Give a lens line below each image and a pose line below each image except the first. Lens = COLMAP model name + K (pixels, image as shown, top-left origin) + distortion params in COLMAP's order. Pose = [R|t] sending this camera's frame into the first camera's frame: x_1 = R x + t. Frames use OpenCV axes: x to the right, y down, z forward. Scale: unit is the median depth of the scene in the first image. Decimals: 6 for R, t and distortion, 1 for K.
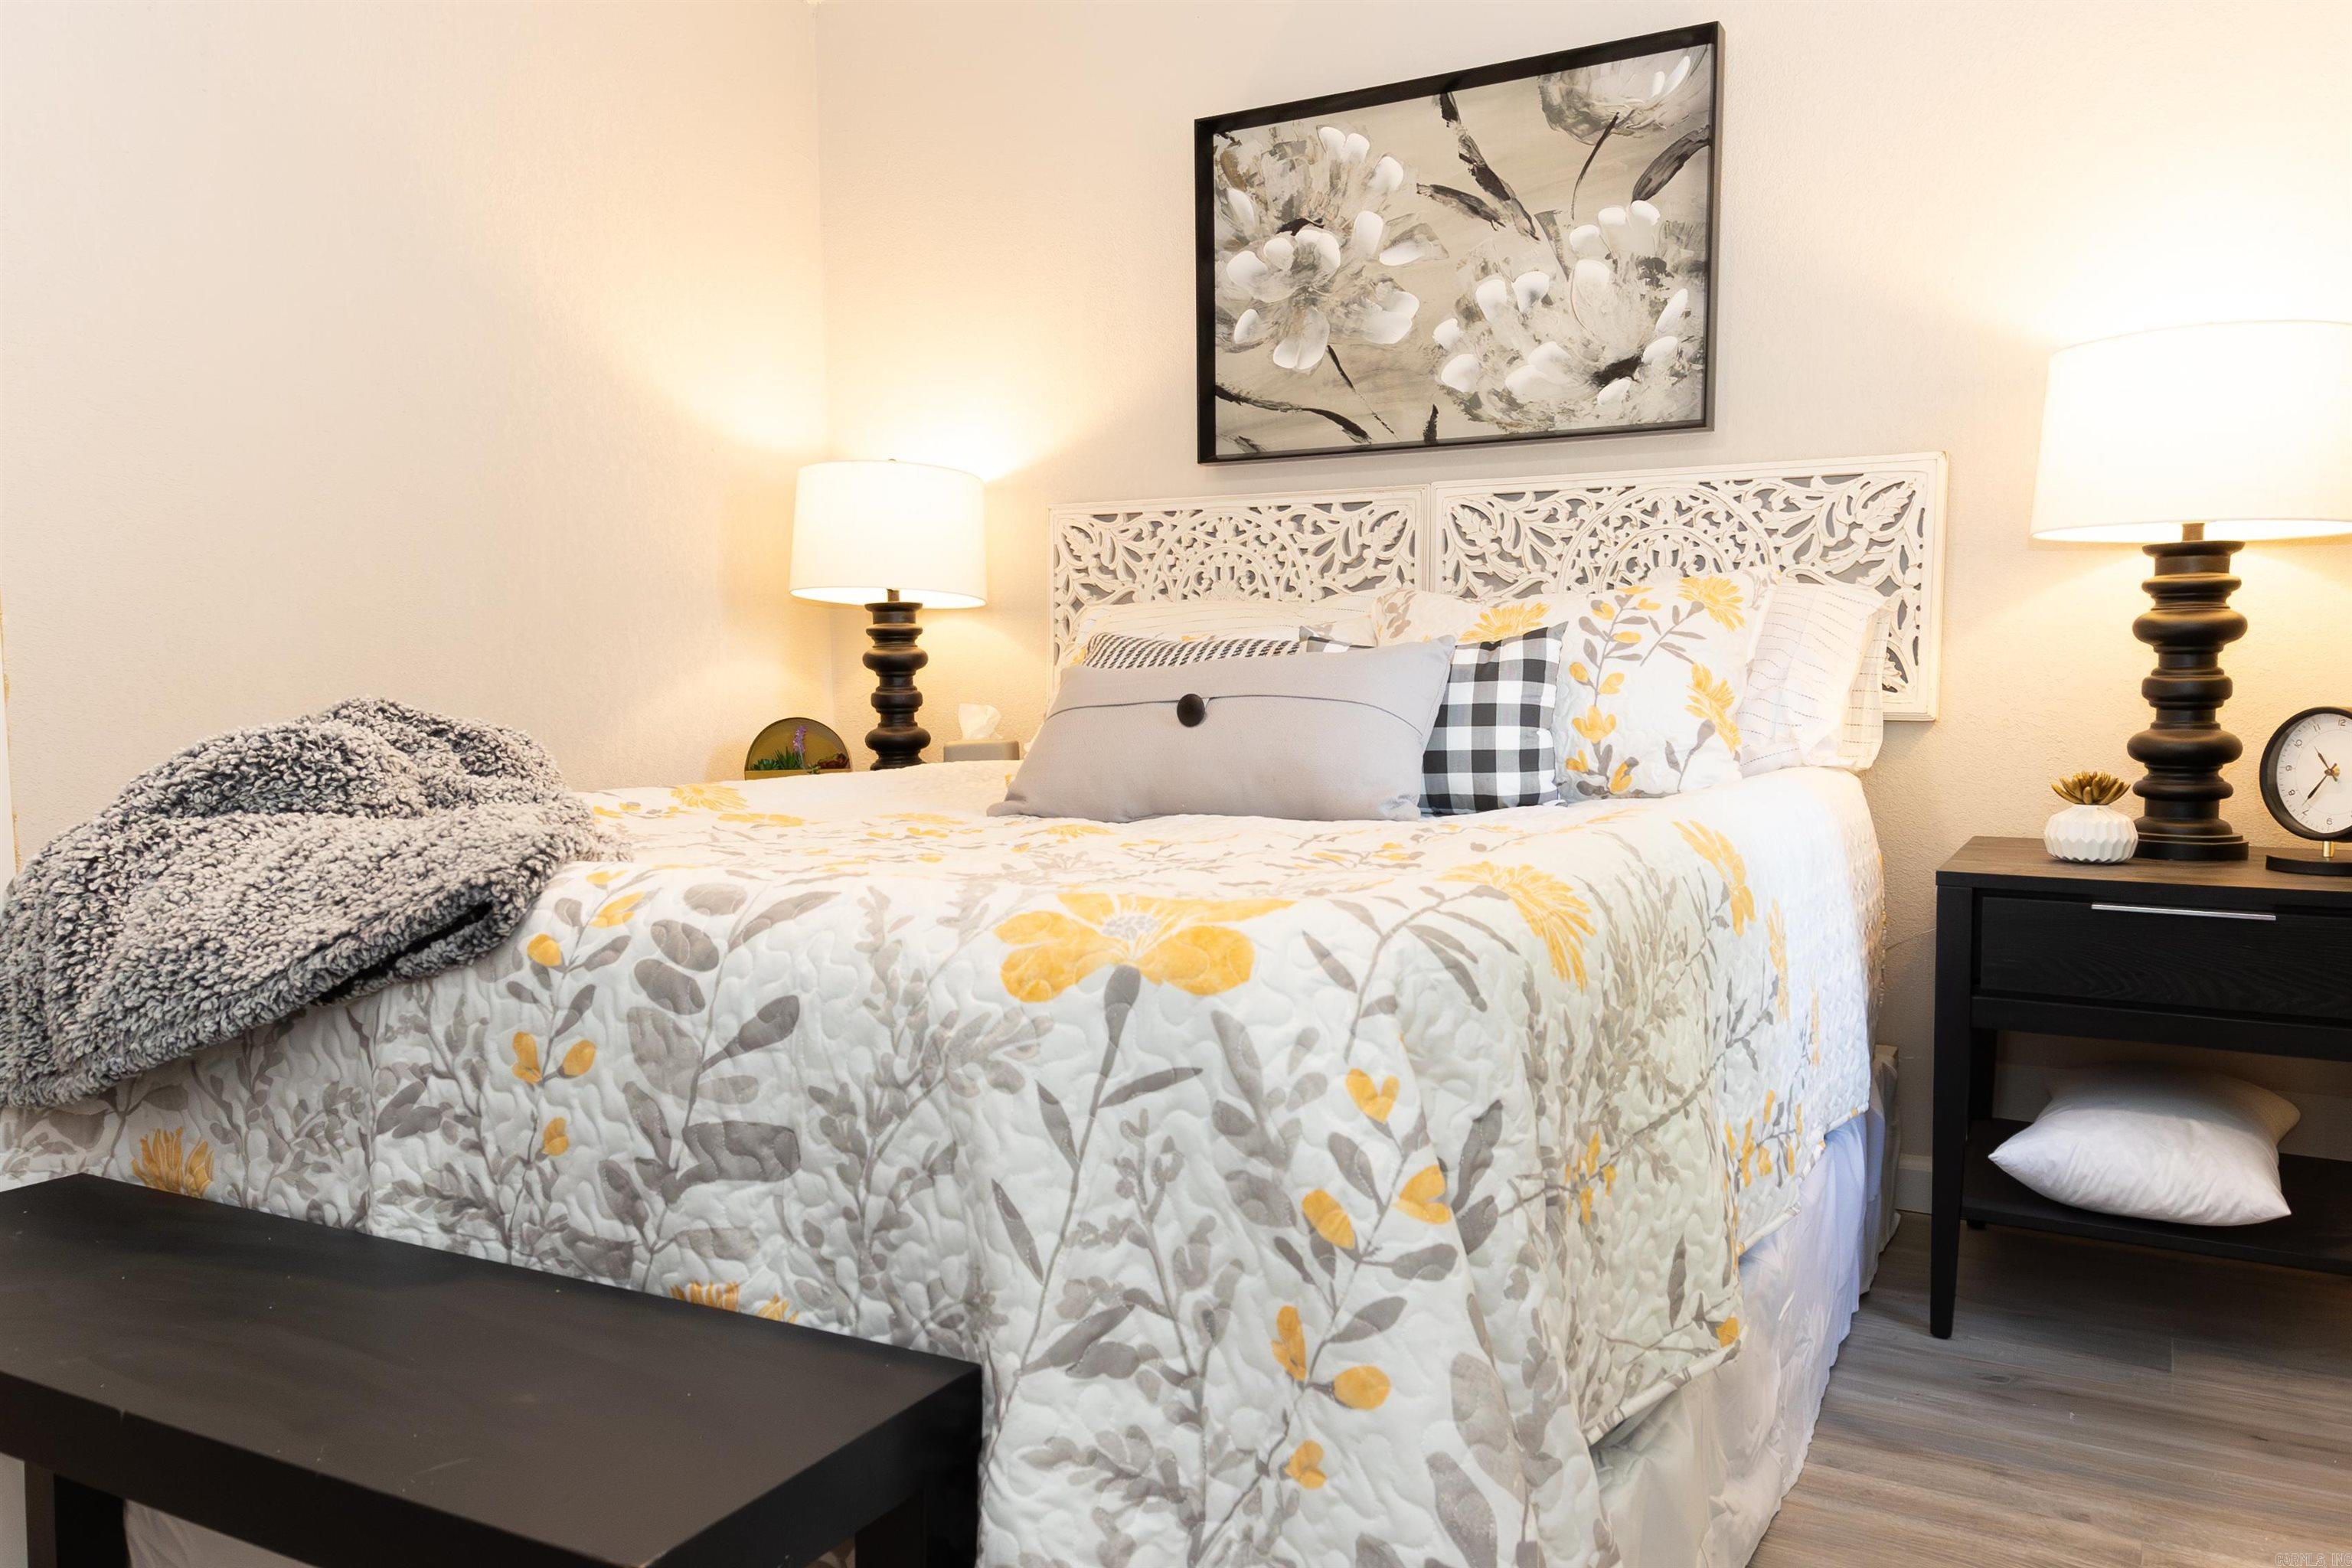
lens RADIAL K [[1736.8, 0, 1178.2], [0, 1736.8, 791.5], [0, 0, 1]] dist [0.075262, -0.013343]
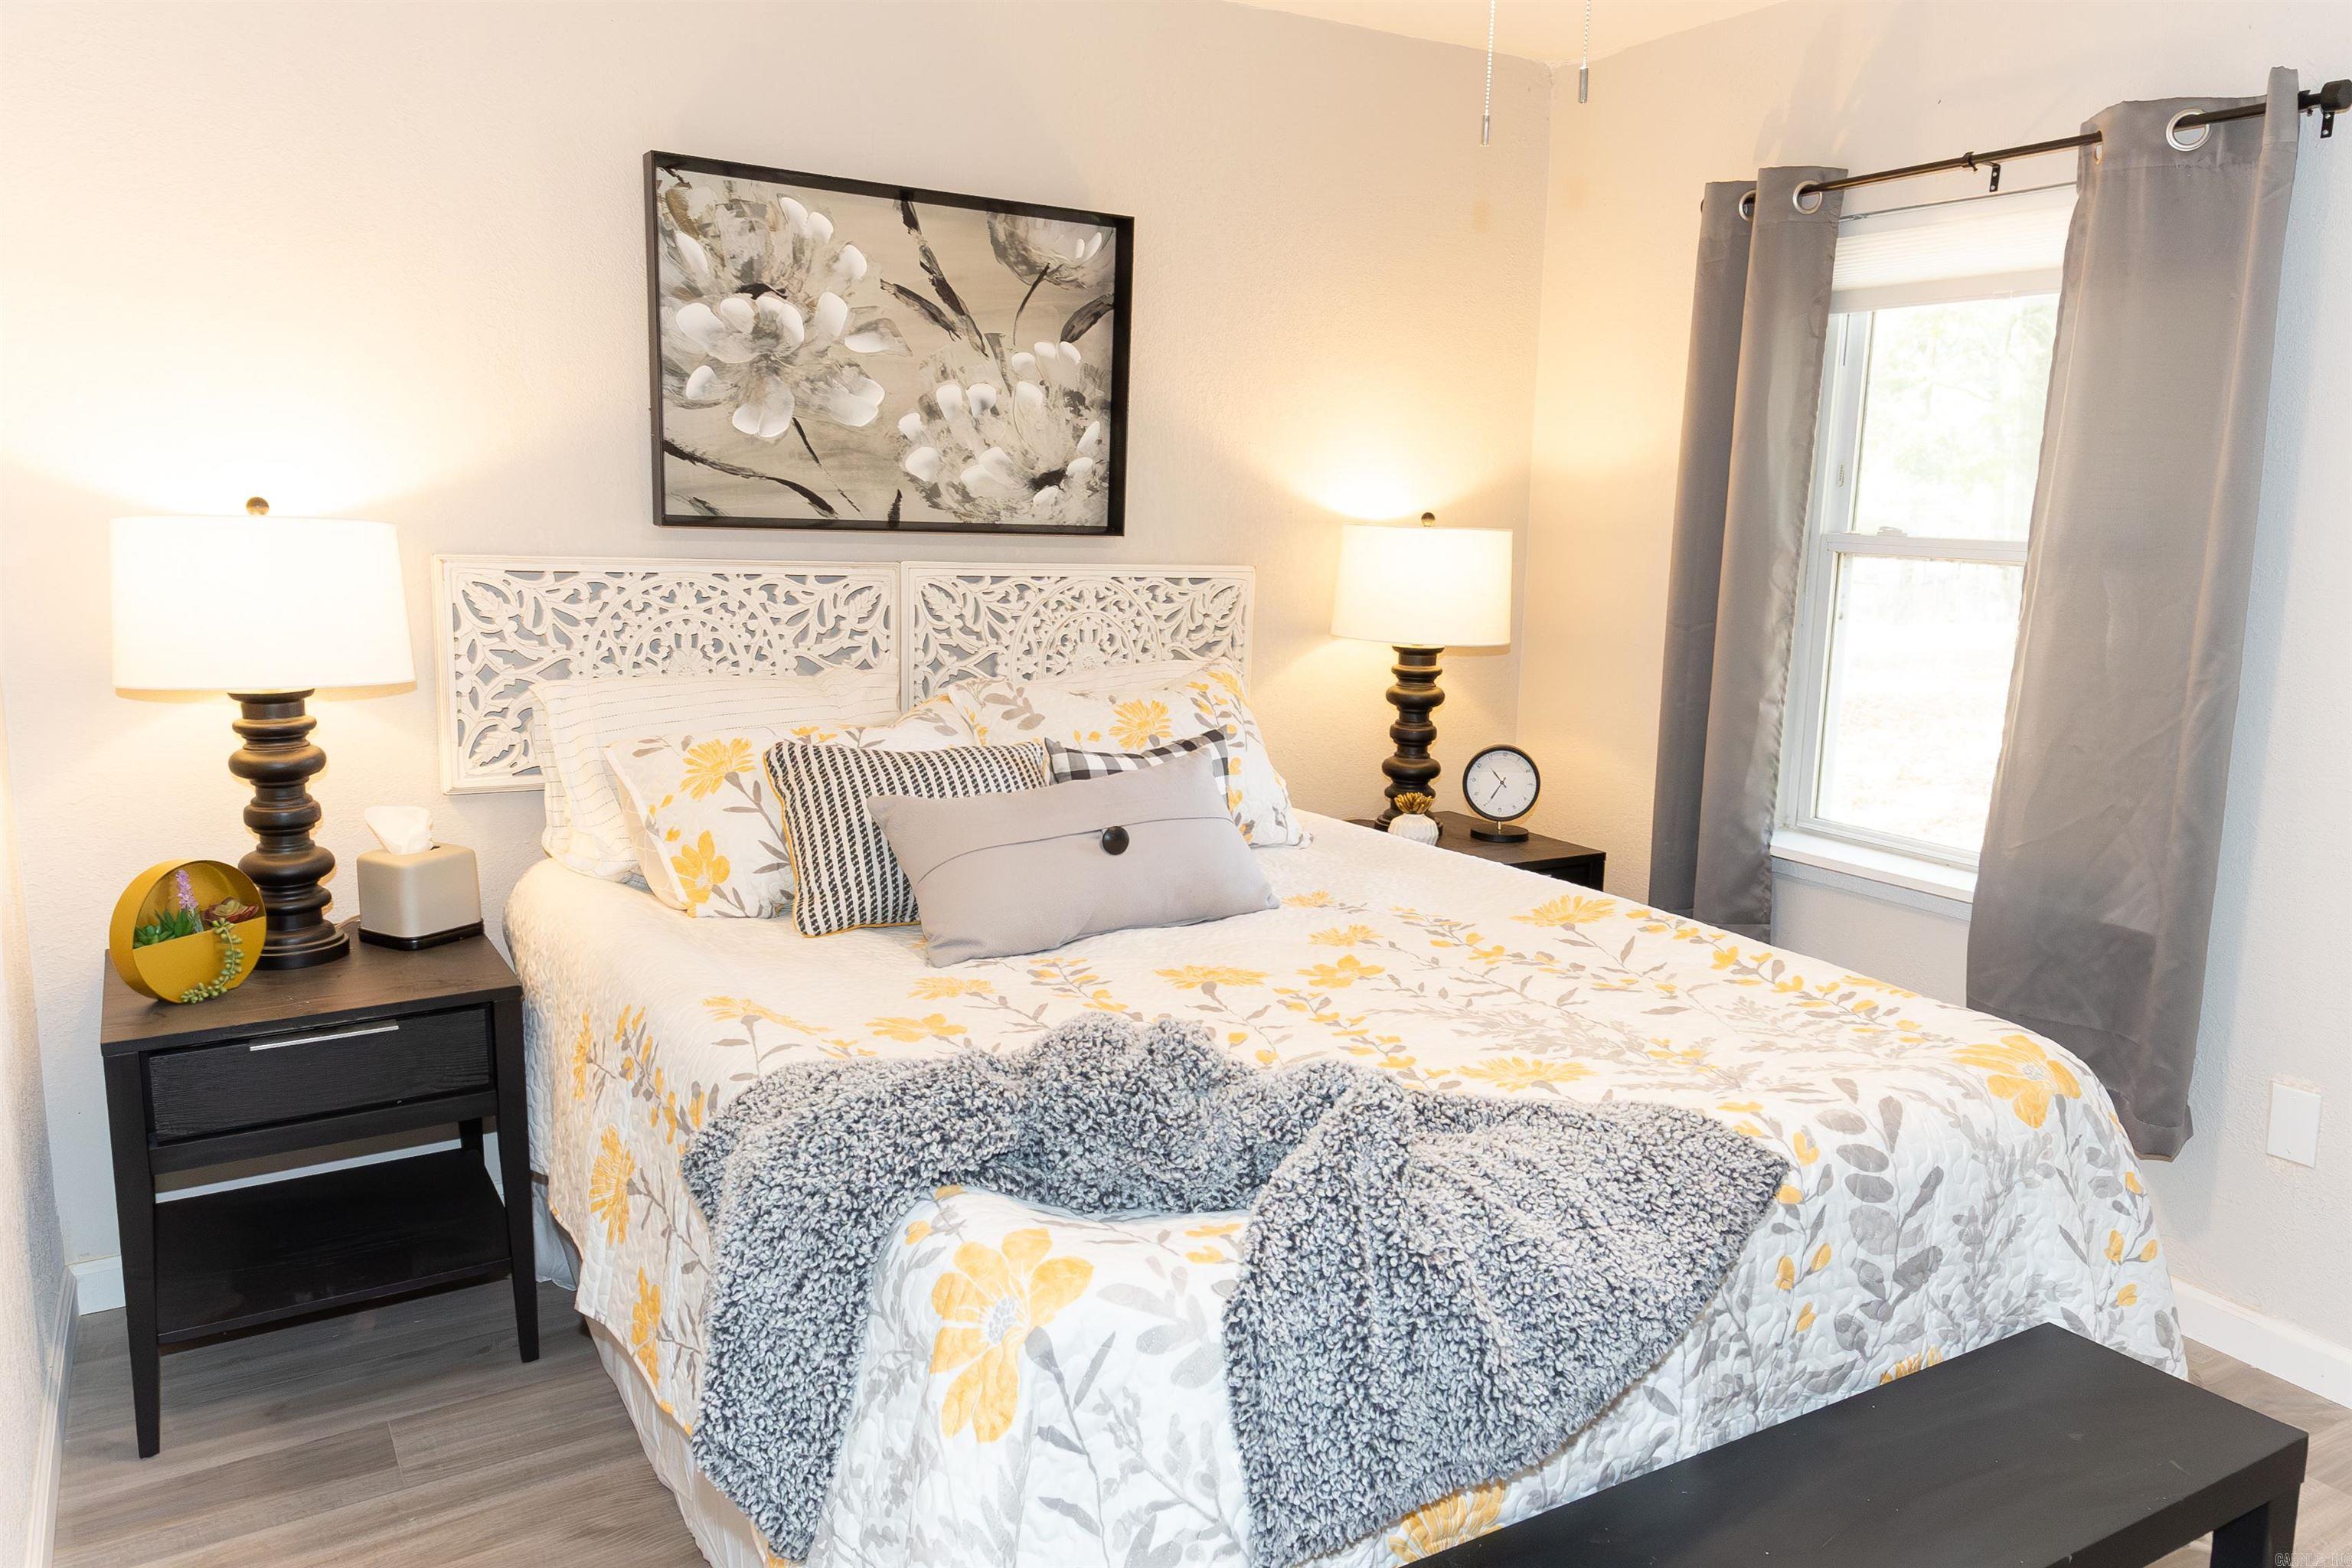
lens RADIAL K [[1736.8, 0, 1182.6], [0, 1736.8, 789.1], [0, 0, 1]] dist [0.075262, -0.013343]
pose [[0.474725, -0.132265, 0.870139, -0.745369], [0.026806, 0.990358, 0.135915, -0.181967], [-0.879726, -0.041198, 0.473693, 0.328868]]
